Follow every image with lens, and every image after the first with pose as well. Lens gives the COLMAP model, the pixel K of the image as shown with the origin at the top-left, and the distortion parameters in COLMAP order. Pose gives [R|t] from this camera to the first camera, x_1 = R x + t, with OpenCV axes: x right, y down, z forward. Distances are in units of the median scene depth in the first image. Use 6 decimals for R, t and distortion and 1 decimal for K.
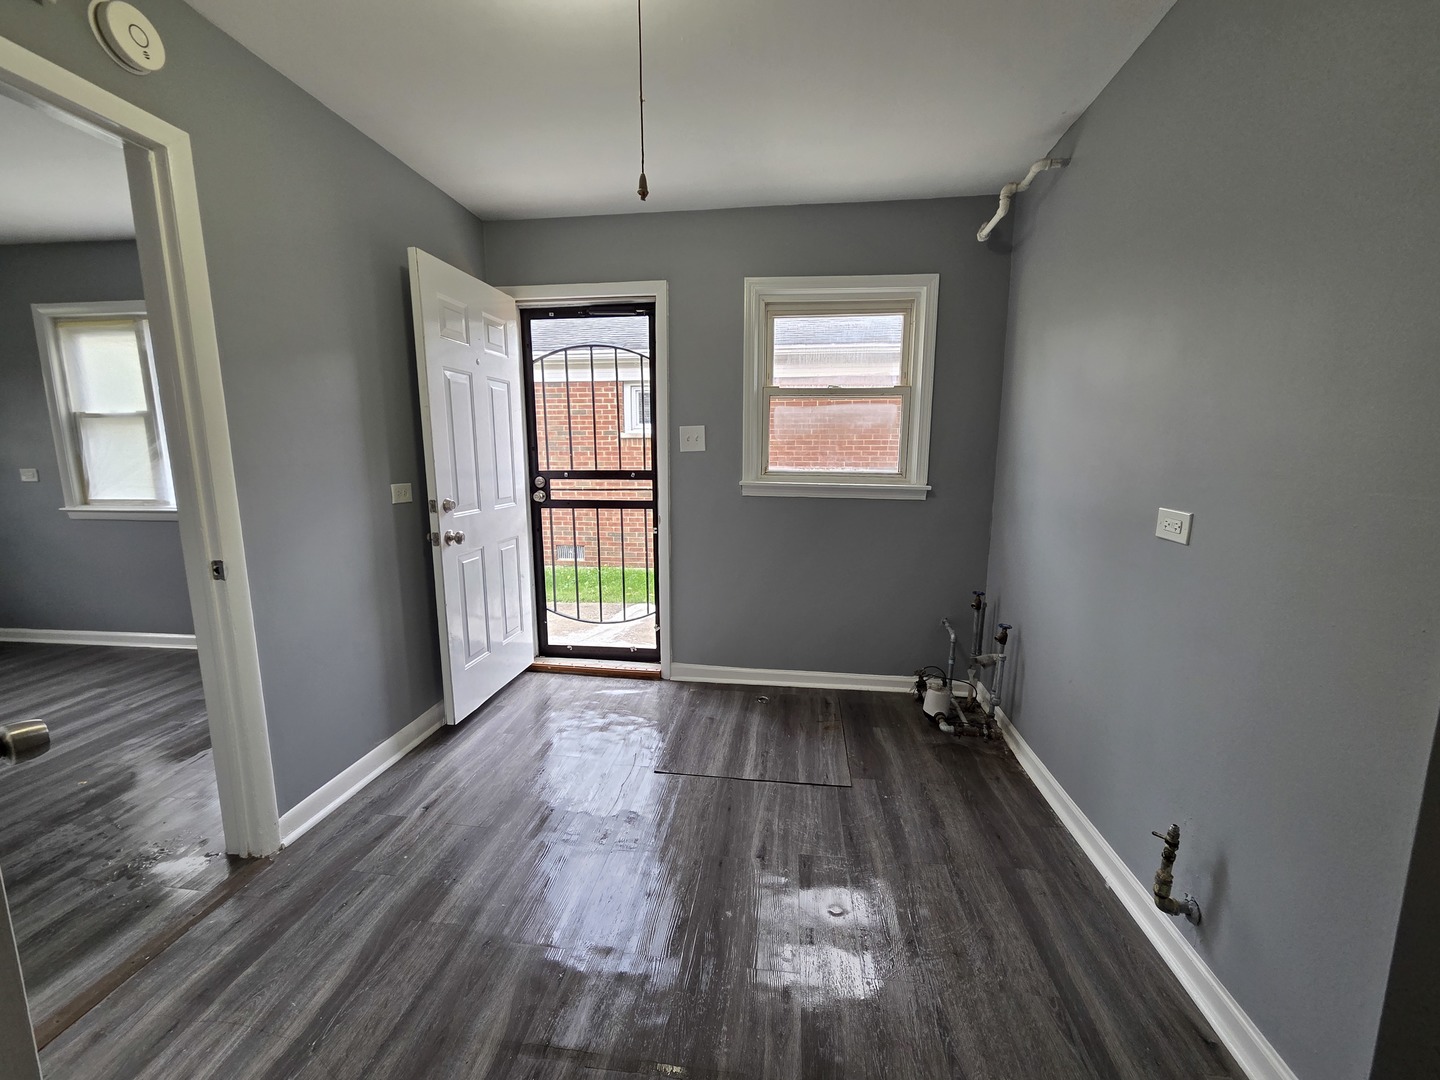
lens RADIAL K [[593.7, 0, 713.9], [0, 593.7, 546.2], [0, 0, 1]] dist [0.001743, 0.000482]
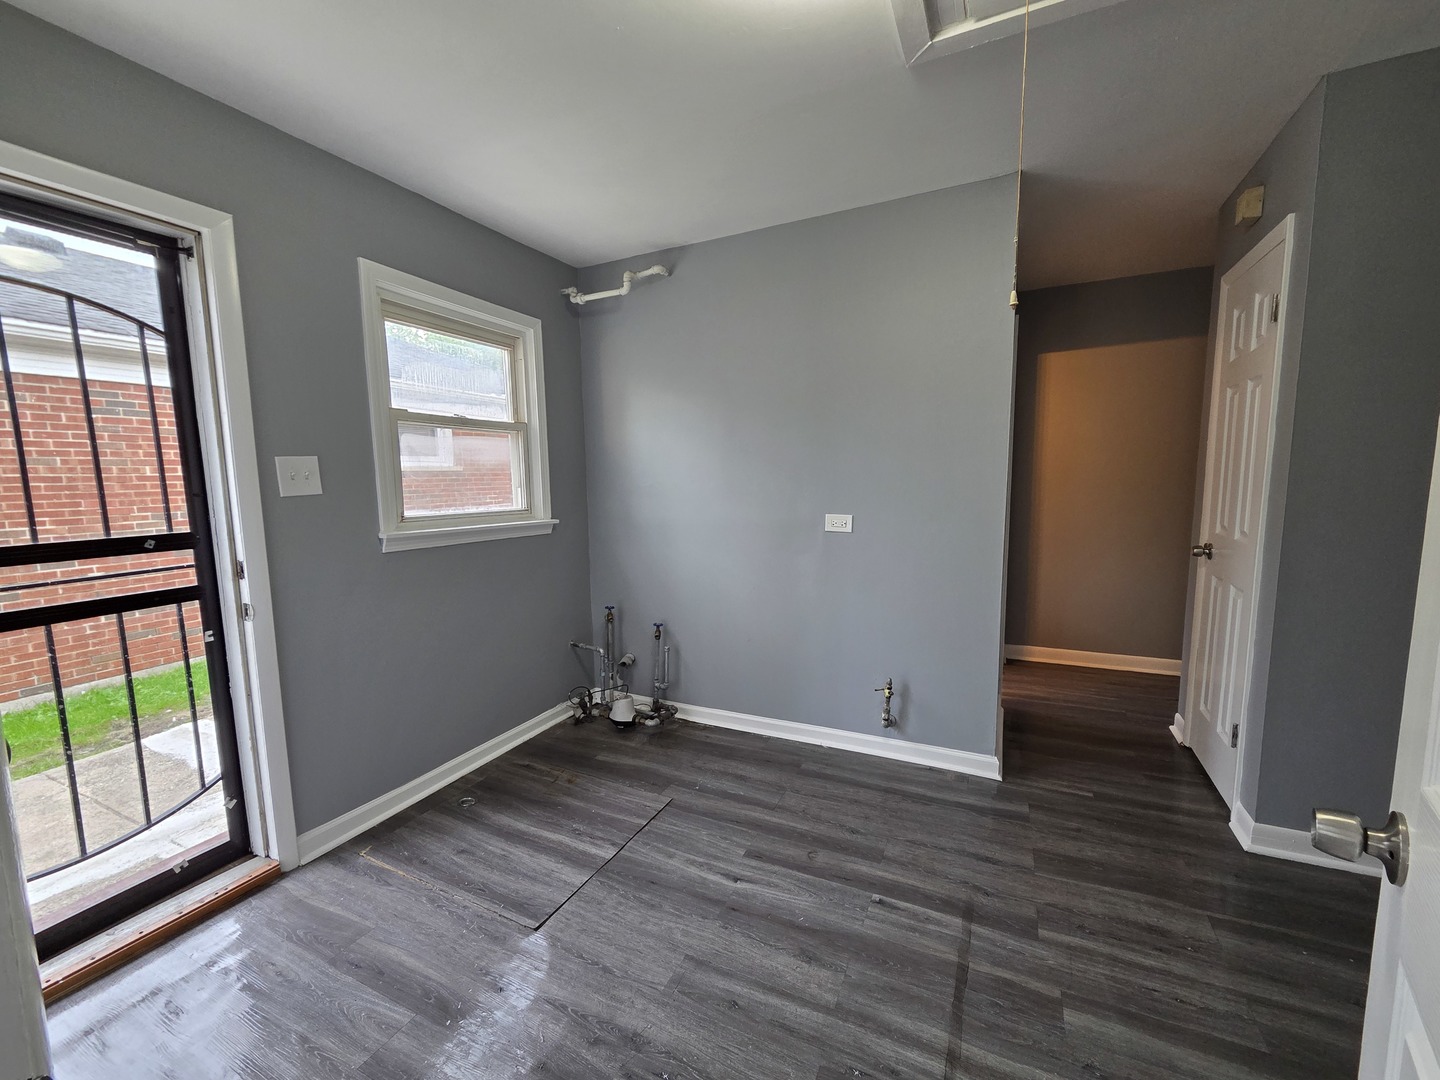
lens RADIAL K [[593.7, 0, 713.9], [0, 593.7, 546.2], [0, 0, 1]] dist [0.001743, 0.000482]
pose [[0.319263, -0.118597, 0.940216, -0.580498], [0.168166, 0.983482, 0.066952, -0.084359], [-0.932626, 0.136737, 0.333934, 0.428030]]
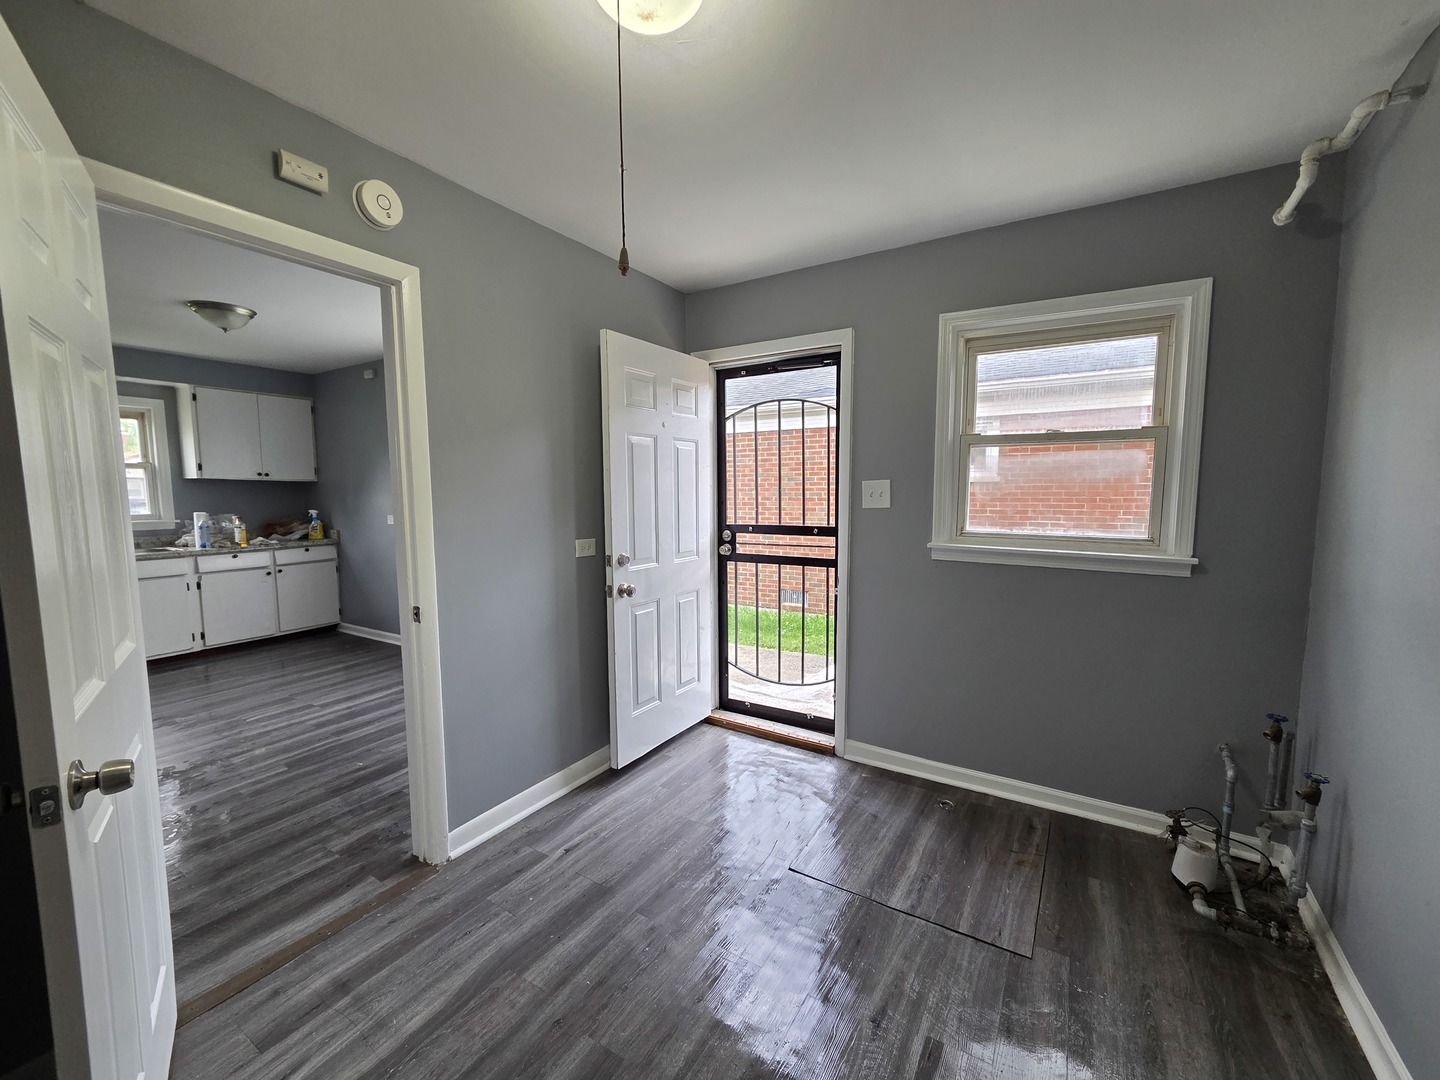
lens RADIAL K [[593.7, 0, 713.9], [0, 593.7, 546.2], [0, 0, 1]] dist [0.001743, 0.000482]
pose [[0.909945, 0.034268, -0.413310, 0.133097], [-0.060920, 0.996815, -0.051474, -0.045922], [0.410230, 0.072017, 0.909134, 0.090554]]
